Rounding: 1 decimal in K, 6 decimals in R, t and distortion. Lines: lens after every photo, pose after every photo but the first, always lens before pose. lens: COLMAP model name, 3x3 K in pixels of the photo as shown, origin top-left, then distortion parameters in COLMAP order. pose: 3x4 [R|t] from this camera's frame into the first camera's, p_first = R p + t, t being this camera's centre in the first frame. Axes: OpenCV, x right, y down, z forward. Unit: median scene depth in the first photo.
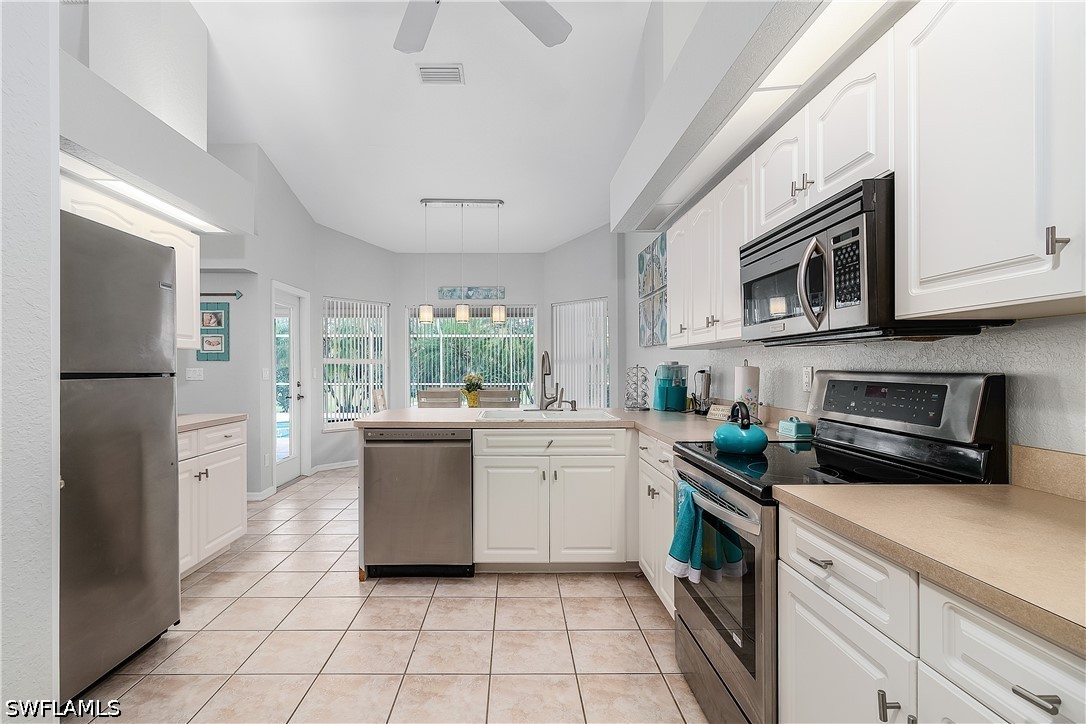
lens RADIAL K [[504.5, 0, 536.3], [0, 504.5, 362.3], [0, 0, 1]] dist [0.001117, 0.000284]
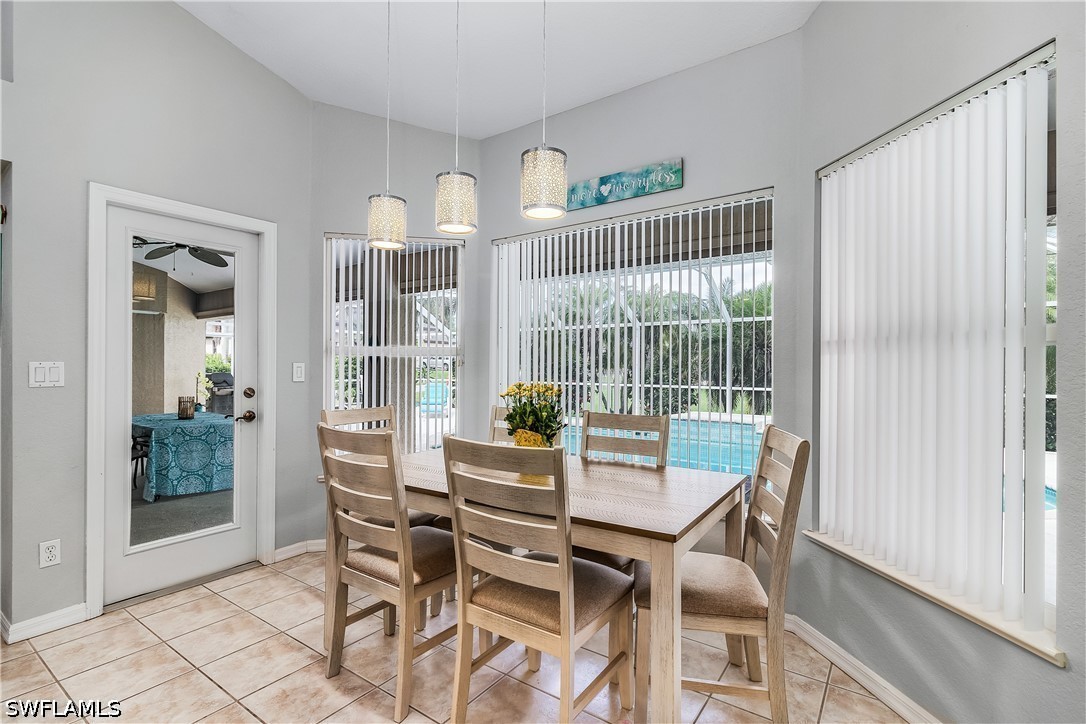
lens RADIAL K [[504.5, 0, 536.3], [0, 504.5, 362.3], [0, 0, 1]] dist [0.001117, 0.000284]
pose [[0.790397, 0.003575, -0.612585, 0.085484], [0.000294, 0.999981, 0.006215, 0.005937], [0.612595, -0.005092, 0.790381, 0.625917]]
